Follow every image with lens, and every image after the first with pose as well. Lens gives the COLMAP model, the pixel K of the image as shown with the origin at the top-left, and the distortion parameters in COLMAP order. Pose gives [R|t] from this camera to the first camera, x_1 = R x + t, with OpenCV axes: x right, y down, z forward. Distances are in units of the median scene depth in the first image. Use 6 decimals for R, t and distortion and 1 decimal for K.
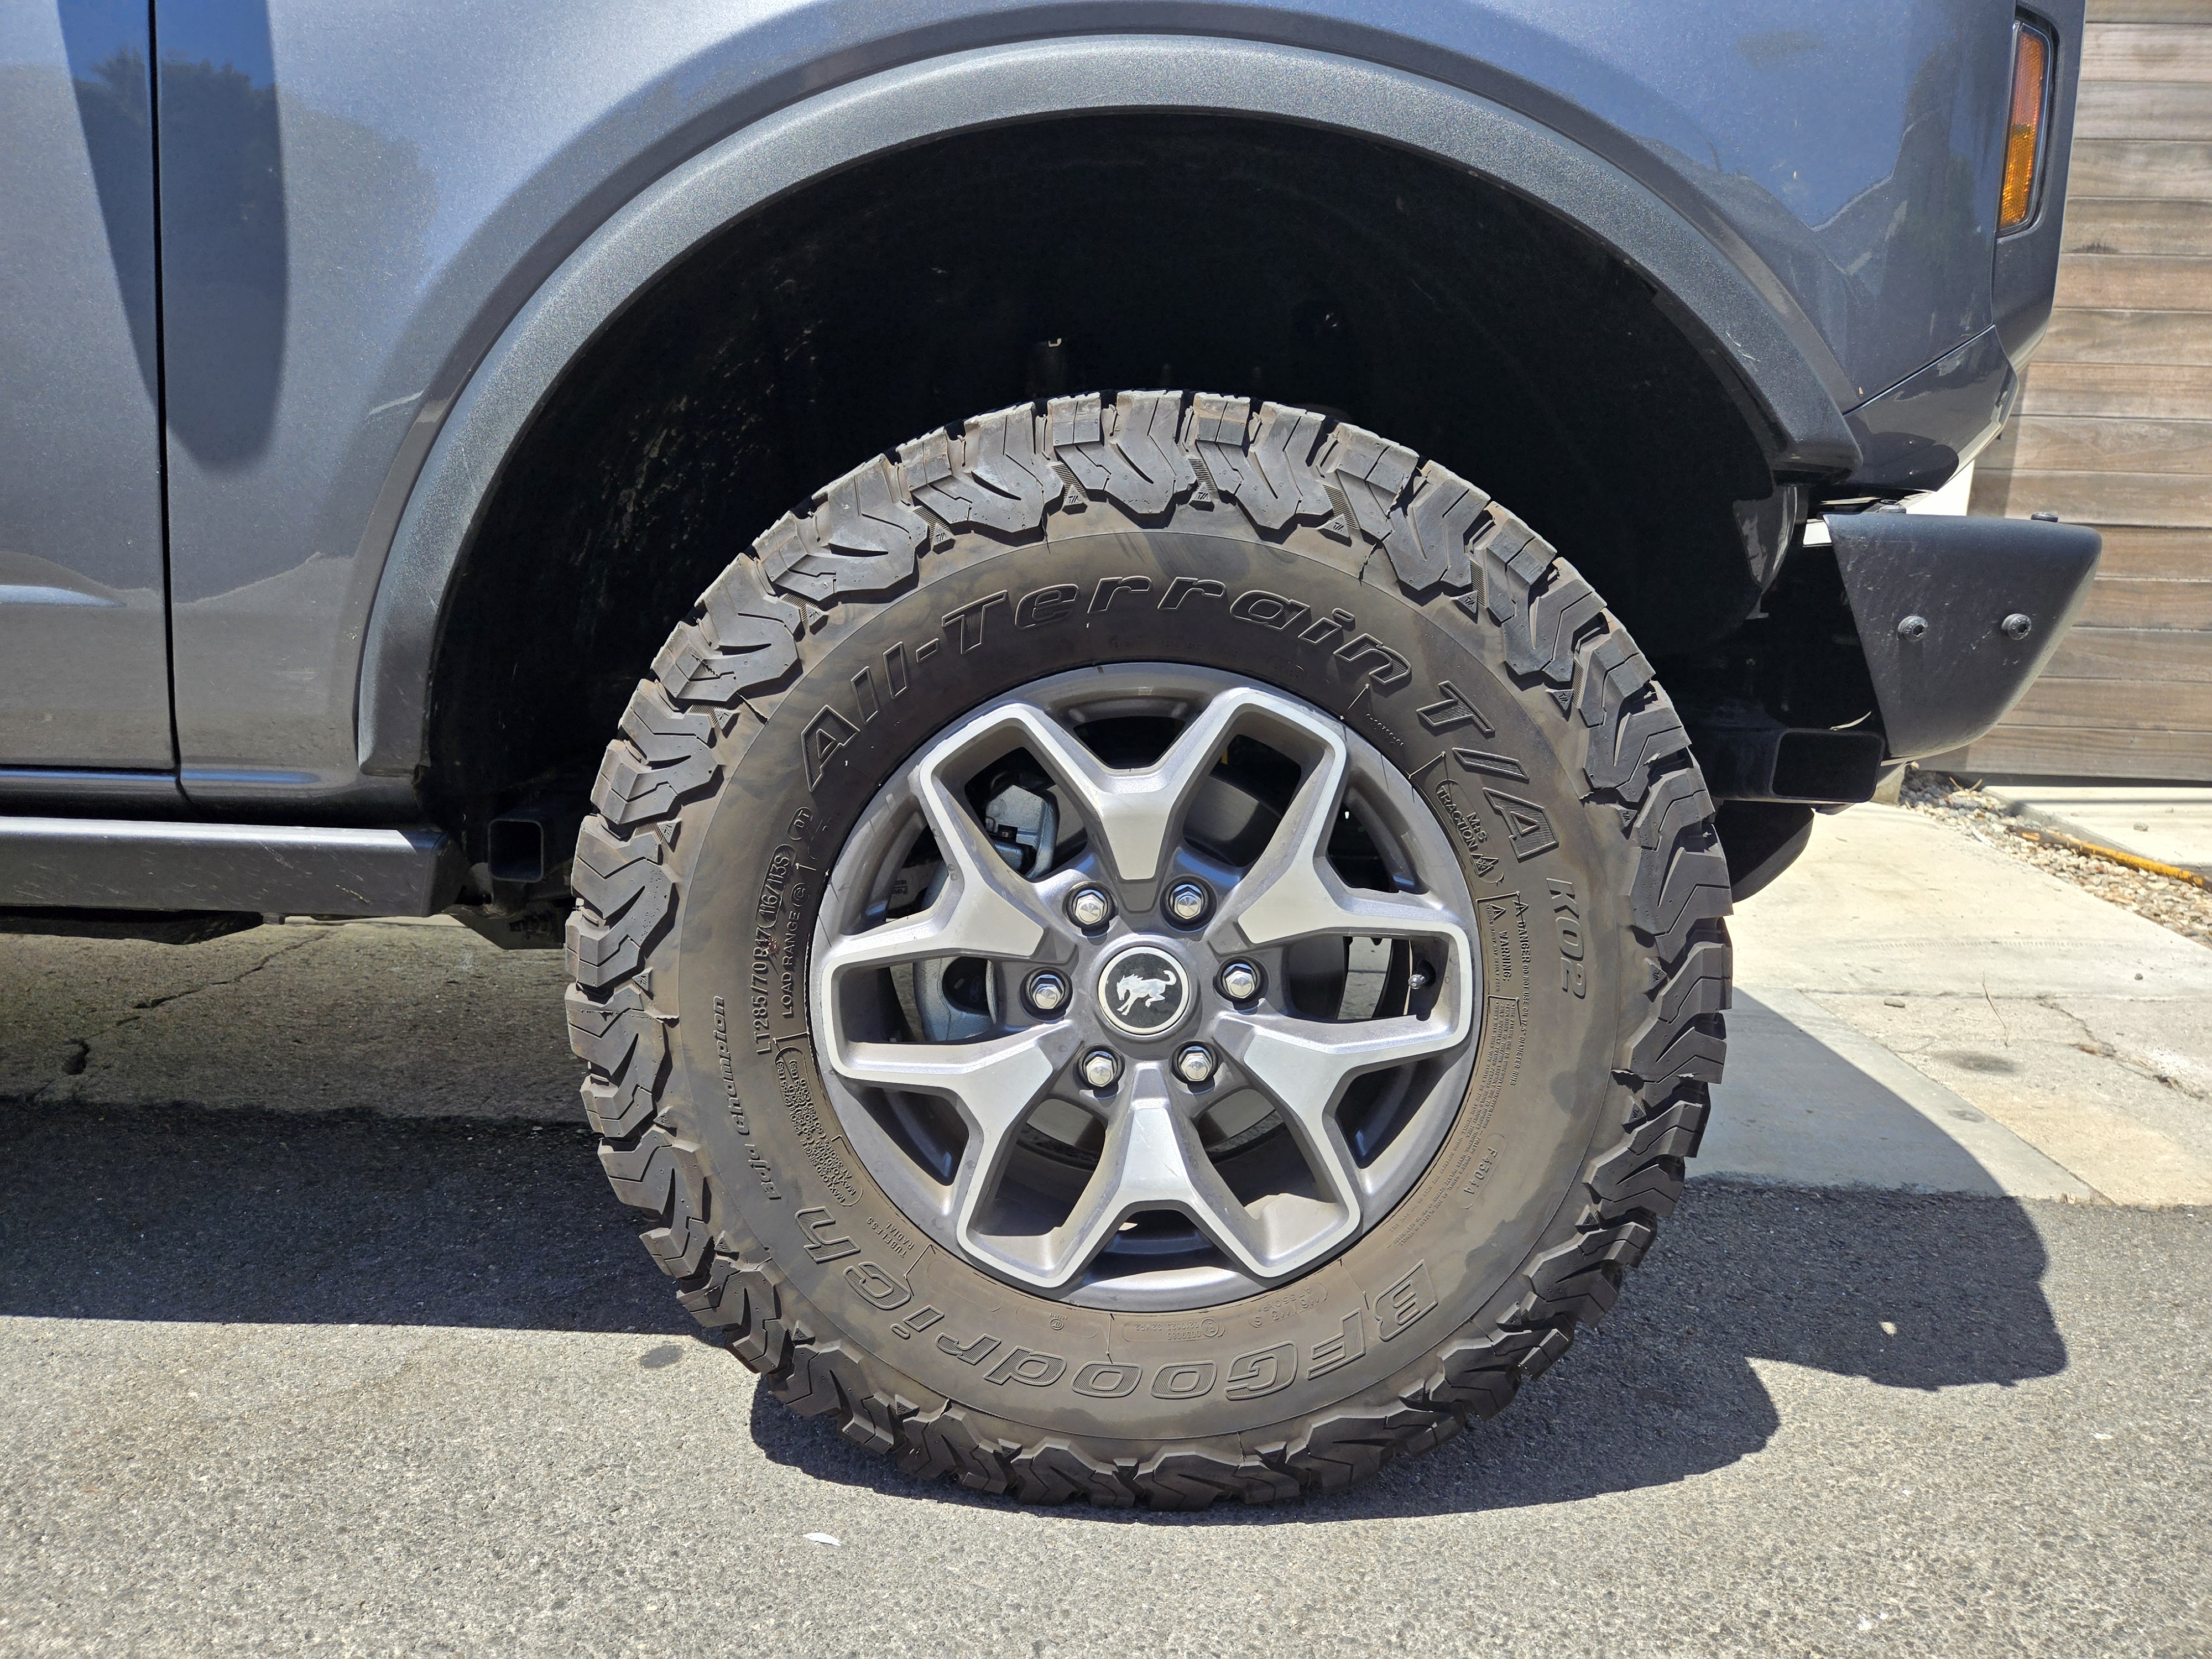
lens RADIAL K [[1488.7, 0, 1076.4], [0, 1488.7, 857.7], [0, 0, 1]] dist [0.060486, -0.050098]
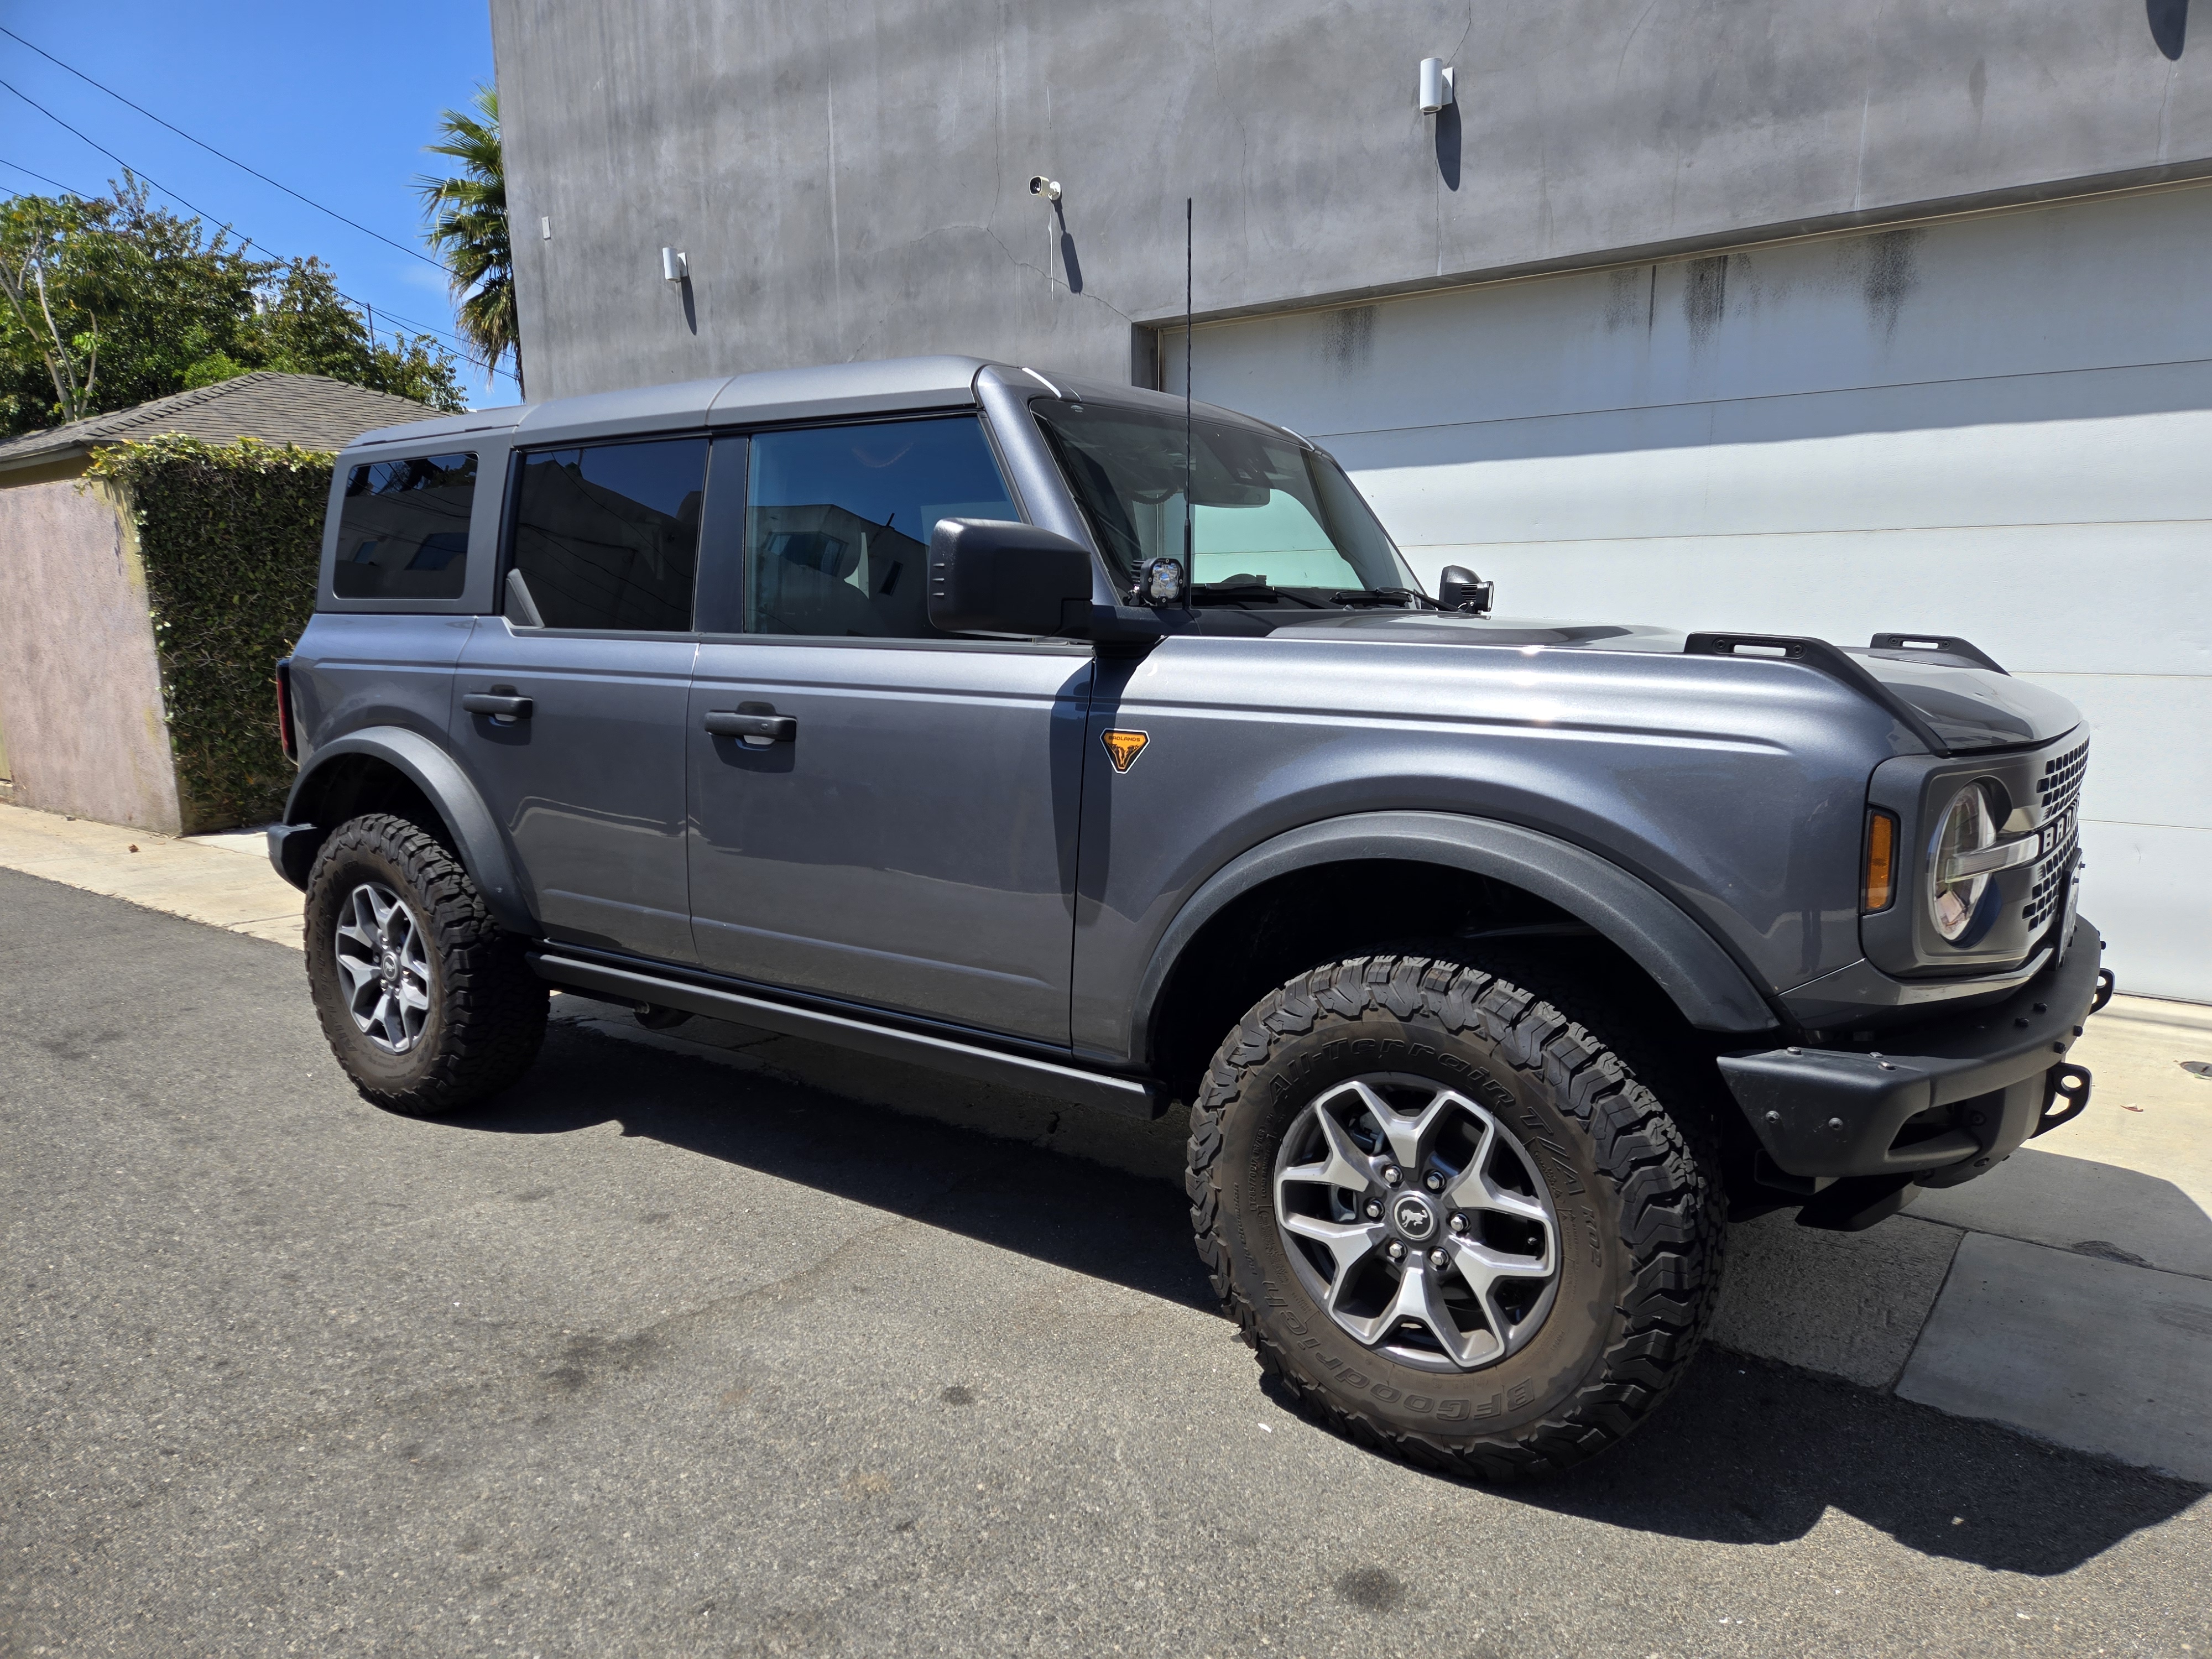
lens RADIAL K [[1466.0, 0, 1095.0], [0, 1466.0, 857.5], [0, 0, 1]] dist [0.069706, -0.059138]
pose [[0.818093, 0.065352, -0.571361, 0.860791], [-0.087673, 0.996082, -0.011603, -0.367992], [0.568364, 0.059585, 0.820617, -1.062761]]
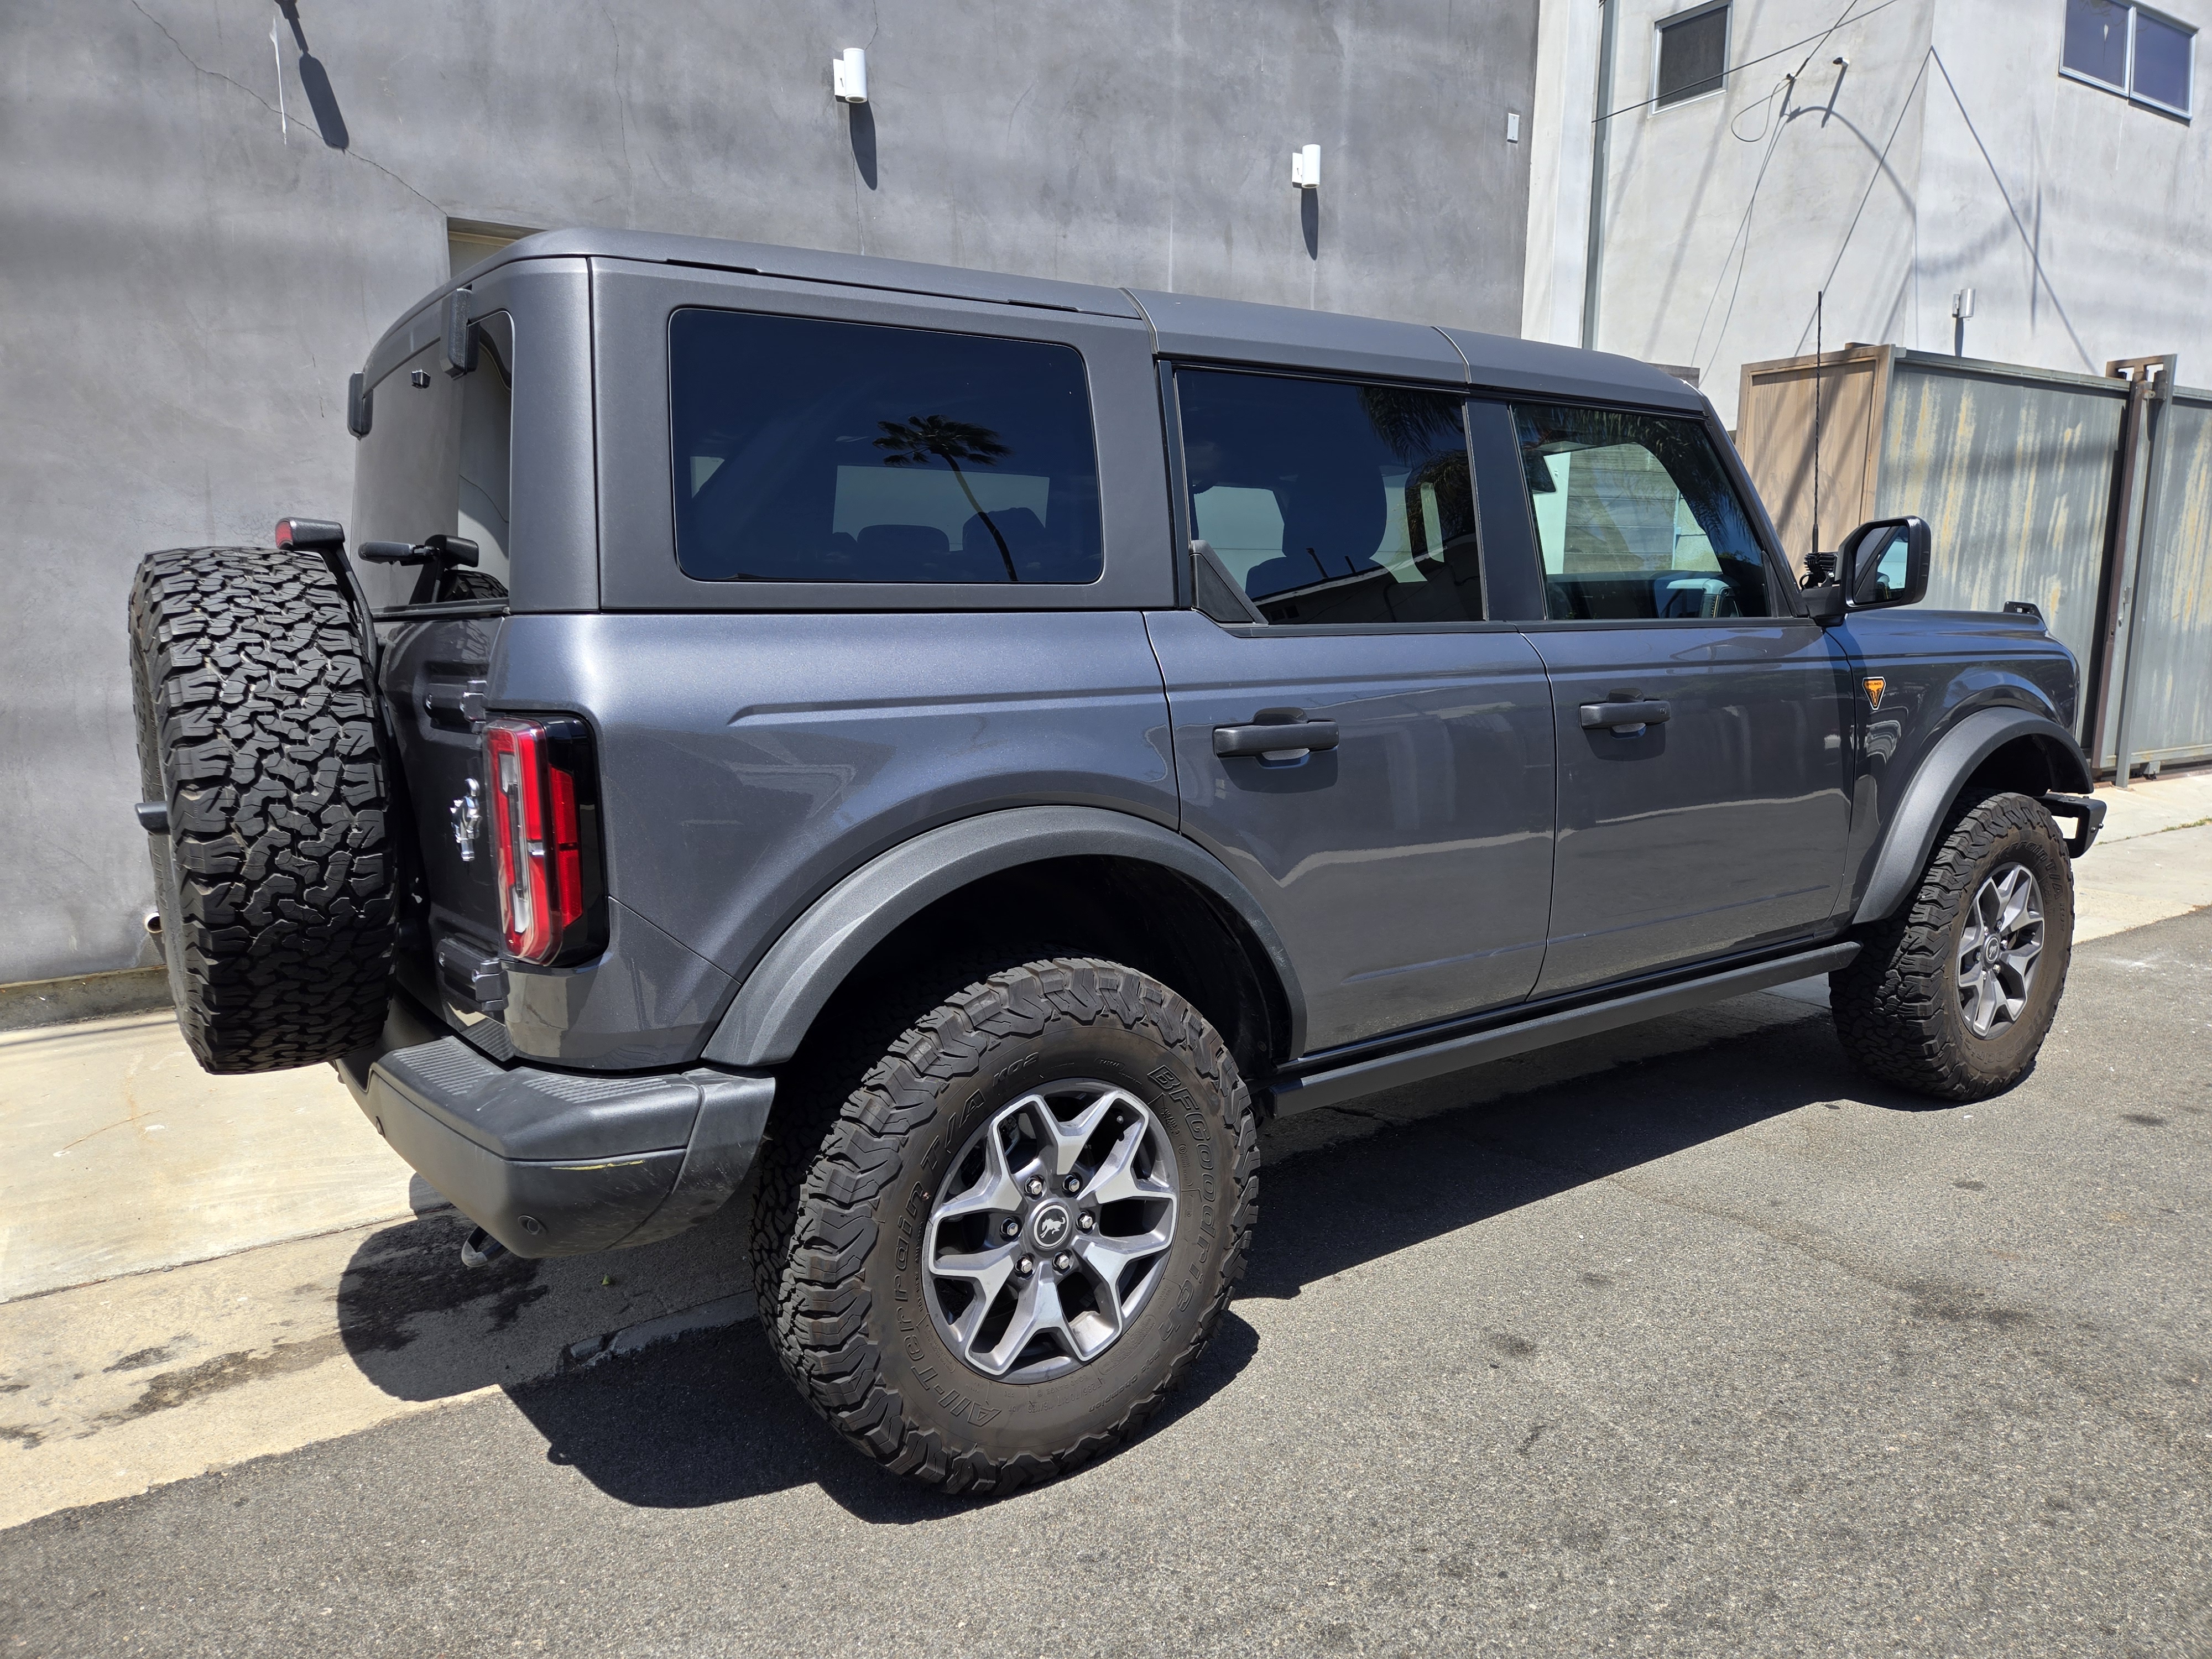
lens RADIAL K [[1488.7, 0, 1076.4], [0, 1488.7, 857.7], [0, 0, 1]] dist [0.060486, -0.050098]
pose [[0.814778, -0.133030, 0.564305, -3.831382], [0.148067, 0.988789, 0.019312, -0.538058], [-0.560548, 0.067820, 0.825340, -0.824756]]
